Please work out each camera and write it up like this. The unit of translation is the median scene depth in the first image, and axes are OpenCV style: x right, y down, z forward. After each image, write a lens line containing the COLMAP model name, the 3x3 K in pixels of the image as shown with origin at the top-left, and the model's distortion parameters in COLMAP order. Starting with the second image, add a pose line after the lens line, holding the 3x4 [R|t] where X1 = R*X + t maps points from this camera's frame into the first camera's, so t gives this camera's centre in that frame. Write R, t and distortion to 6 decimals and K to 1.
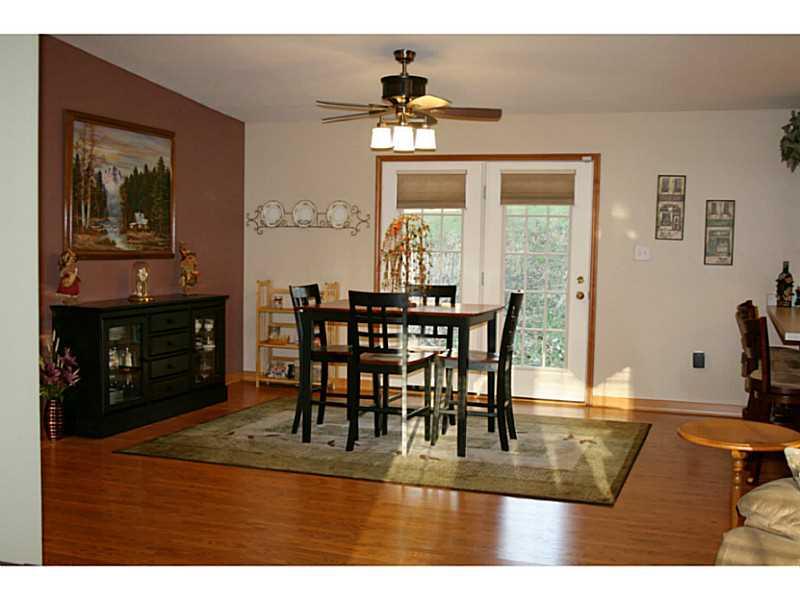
lens RADIAL K [[949.3, 0, 400.0], [0, 949.3, 300.0], [0, 0, 1]] dist [-0.044873, -0.007607]
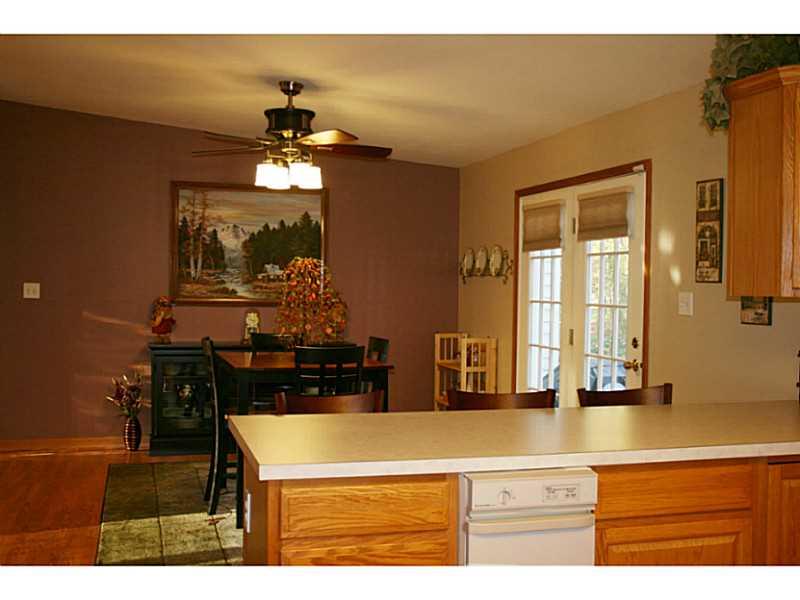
lens RADIAL K [[949.3, 0, 400.0], [0, 949.3, 300.0], [0, 0, 1]] dist [-0.044873, -0.007607]
pose [[0.558383, 0.001308, -0.829582, 0.731633], [-0.054570, 0.997891, -0.035156, -0.020445], [0.827787, 0.064901, 0.557276, 0.514522]]
